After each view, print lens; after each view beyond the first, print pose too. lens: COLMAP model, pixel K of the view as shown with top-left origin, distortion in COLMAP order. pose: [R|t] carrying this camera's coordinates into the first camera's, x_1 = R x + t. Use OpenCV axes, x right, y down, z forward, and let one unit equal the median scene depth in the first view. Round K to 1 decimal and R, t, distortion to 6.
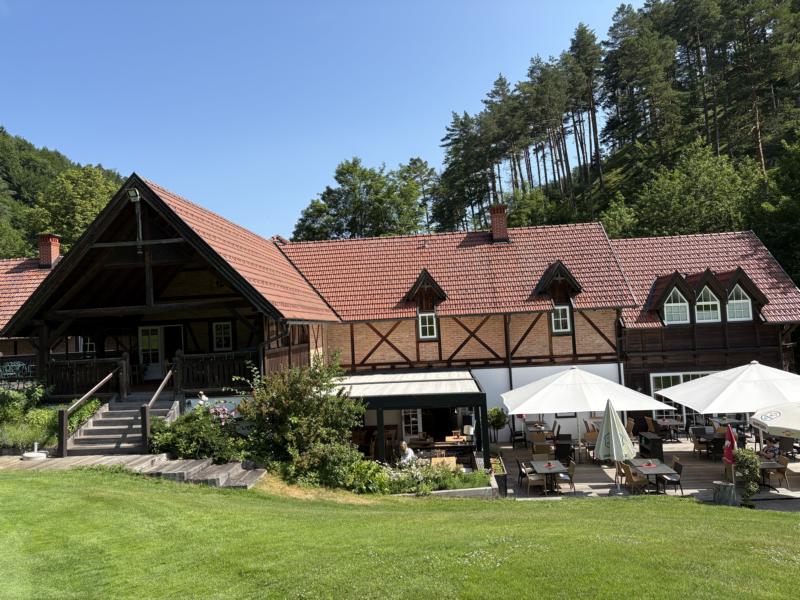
lens RADIAL K [[600.8, 0, 398.6], [0, 600.8, 316.3], [0, 0, 1]] dist [0.019890, 0.000123]
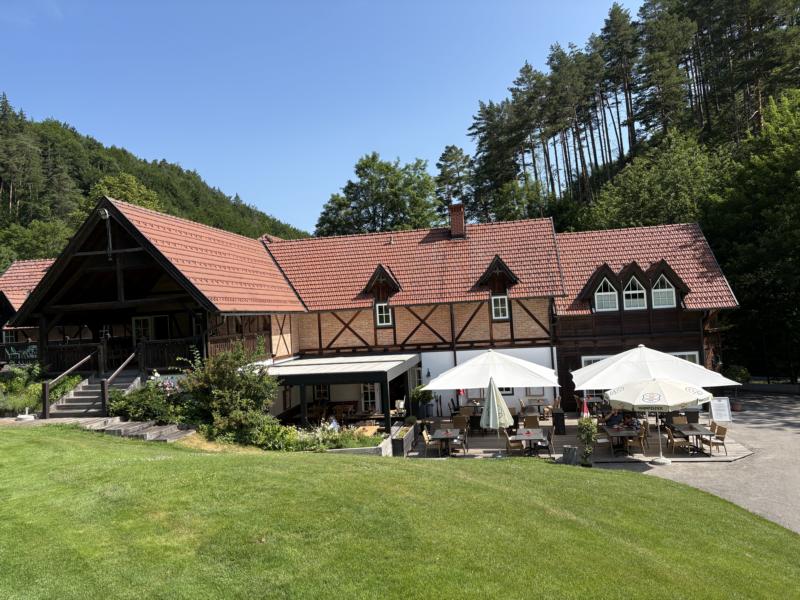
lens RADIAL K [[600.8, 0, 398.6], [0, 600.8, 316.3], [0, 0, 1]] dist [0.019890, 0.000123]
pose [[0.994811, -0.006259, -0.101549, 0.197035], [0.008892, 0.999636, 0.025489, -0.009344], [0.101352, -0.026260, 0.994504, -0.128798]]
